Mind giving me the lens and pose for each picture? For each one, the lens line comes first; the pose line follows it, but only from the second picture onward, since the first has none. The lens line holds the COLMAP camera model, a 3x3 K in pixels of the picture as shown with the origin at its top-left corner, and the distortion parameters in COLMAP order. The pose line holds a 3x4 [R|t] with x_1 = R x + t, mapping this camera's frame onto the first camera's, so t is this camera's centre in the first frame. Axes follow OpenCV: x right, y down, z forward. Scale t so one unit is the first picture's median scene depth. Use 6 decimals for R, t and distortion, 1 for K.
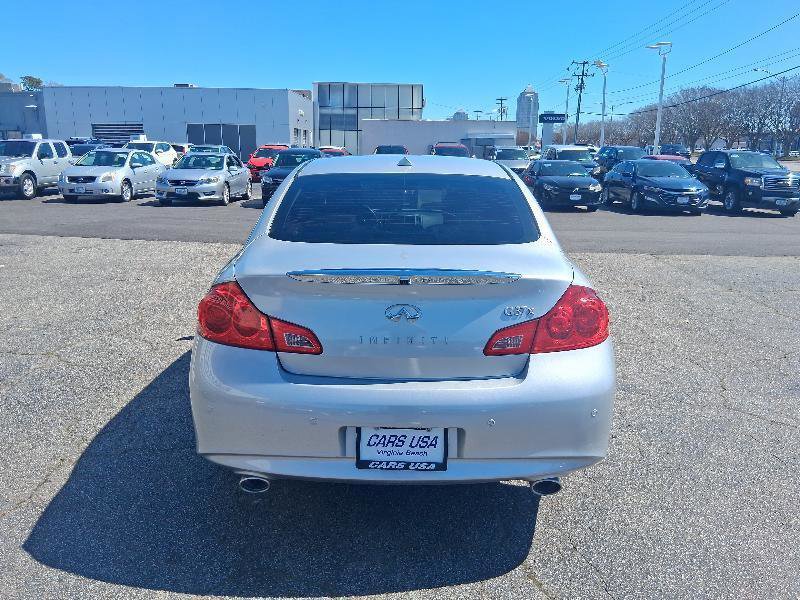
lens RADIAL K [[602.3, 0, 403.0], [0, 602.3, 304.8], [0, 0, 1]] dist [0.097109, -0.168486]
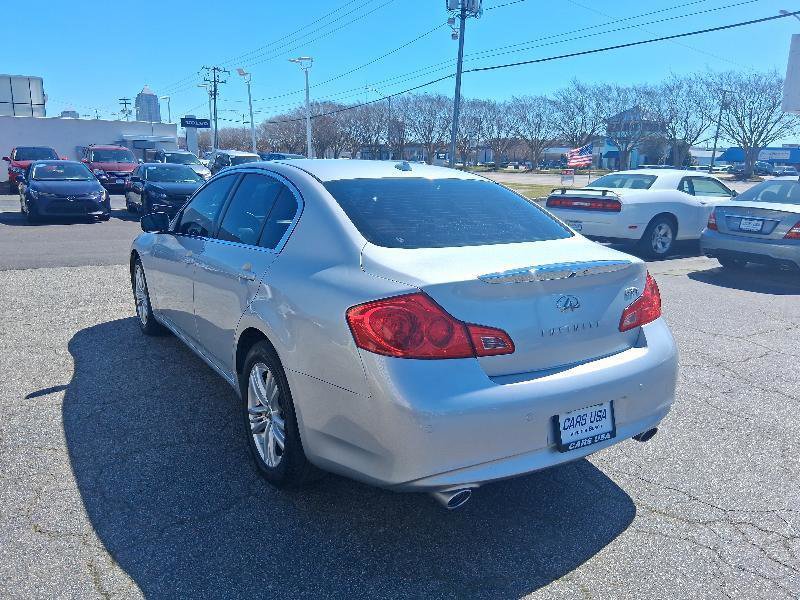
lens RADIAL K [[612.5, 0, 402.0], [0, 612.5, 283.9], [0, 0, 1]] dist [0.006659, 0.002303]
pose [[0.849778, -0.096082, 0.518311, -0.820195], [0.117865, 0.992987, -0.009166, -0.047575], [-0.513795, 0.068880, 0.855143, 0.193936]]
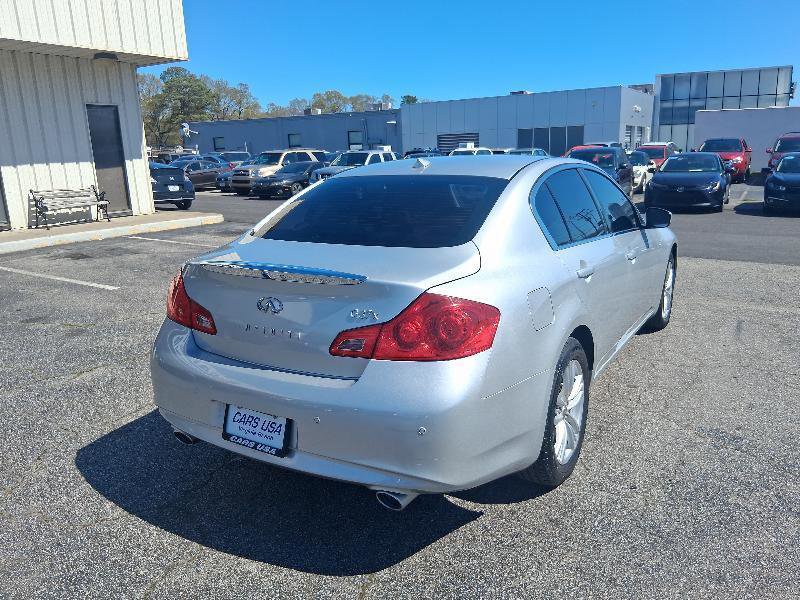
lens RADIAL K [[602.3, 0, 403.0], [0, 602.3, 304.8], [0, 0, 1]] dist [0.097109, -0.168486]
pose [[0.851439, 0.088253, -0.516975, 0.749219], [-0.089643, 0.995723, 0.022342, -0.032498], [0.516736, 0.027320, 0.855709, 0.192502]]
